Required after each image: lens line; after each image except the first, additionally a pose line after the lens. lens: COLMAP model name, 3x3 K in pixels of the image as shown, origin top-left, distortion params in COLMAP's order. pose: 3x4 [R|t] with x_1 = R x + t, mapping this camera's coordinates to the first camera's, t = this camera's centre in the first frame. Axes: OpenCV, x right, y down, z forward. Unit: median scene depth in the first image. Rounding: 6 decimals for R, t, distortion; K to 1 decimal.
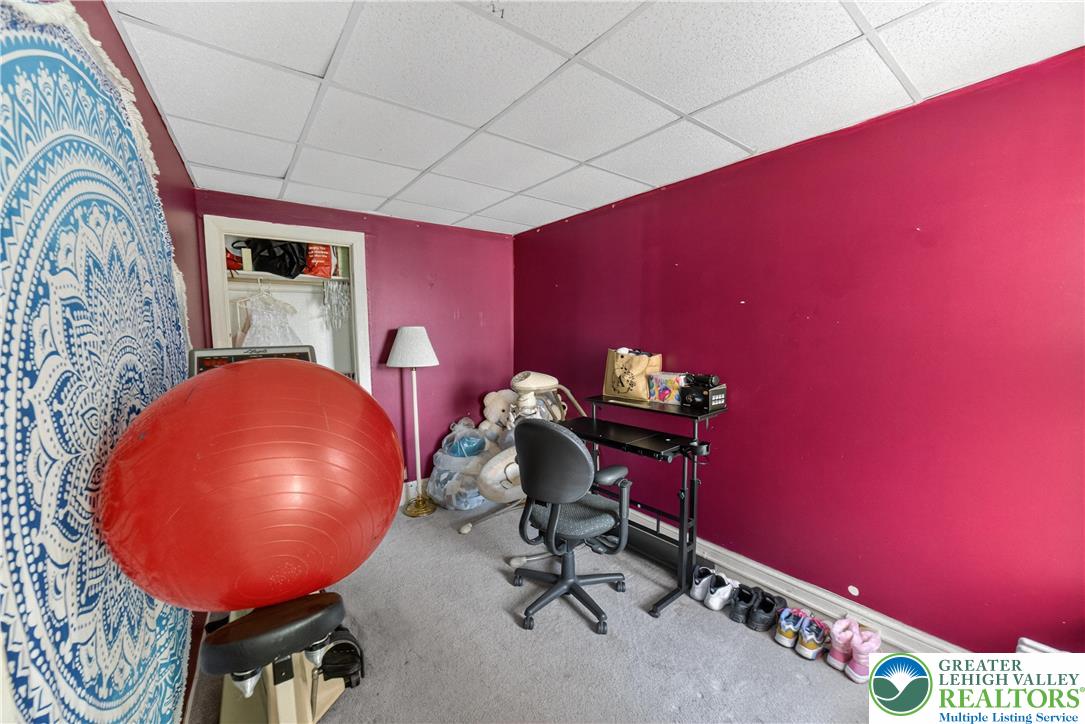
lens RADIAL K [[421.4, 0, 544.6], [0, 421.4, 368.2], [0, 0, 1]] dist [-0.031558, 0.010460]
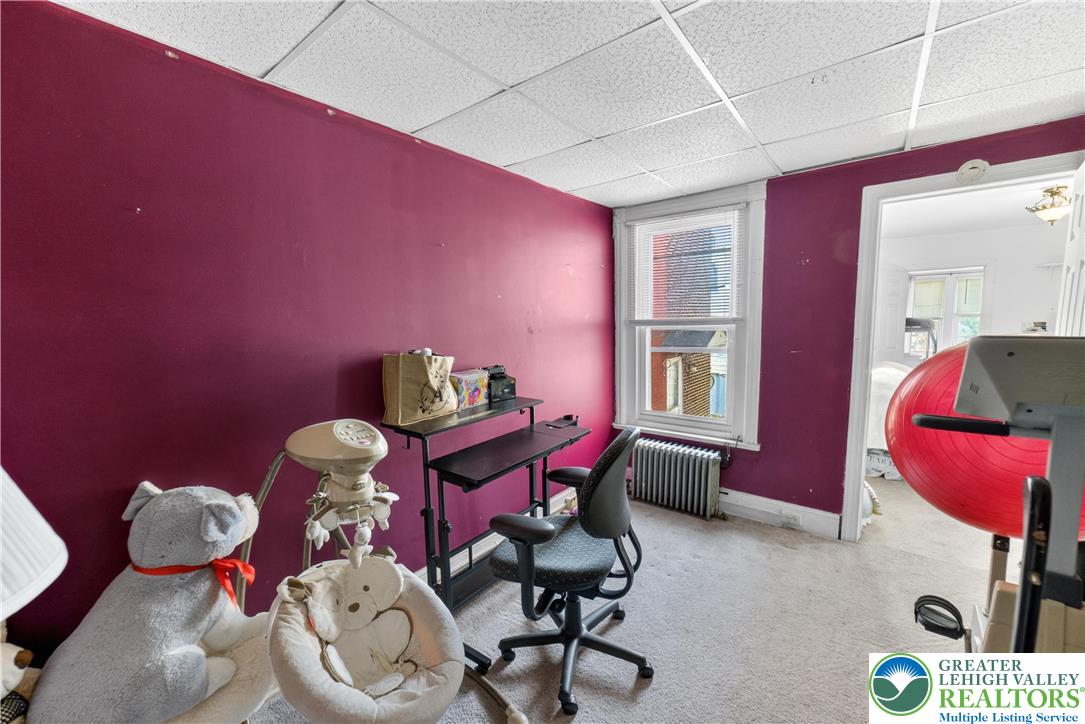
lens RADIAL K [[421.4, 0, 544.6], [0, 421.4, 368.2], [0, 0, 1]] dist [-0.031558, 0.010460]
pose [[-0.240195, -0.096619, 0.965904, -0.568878], [0.113837, 0.985365, 0.126874, -0.086794], [-0.964027, 0.140430, -0.225681, 1.029350]]
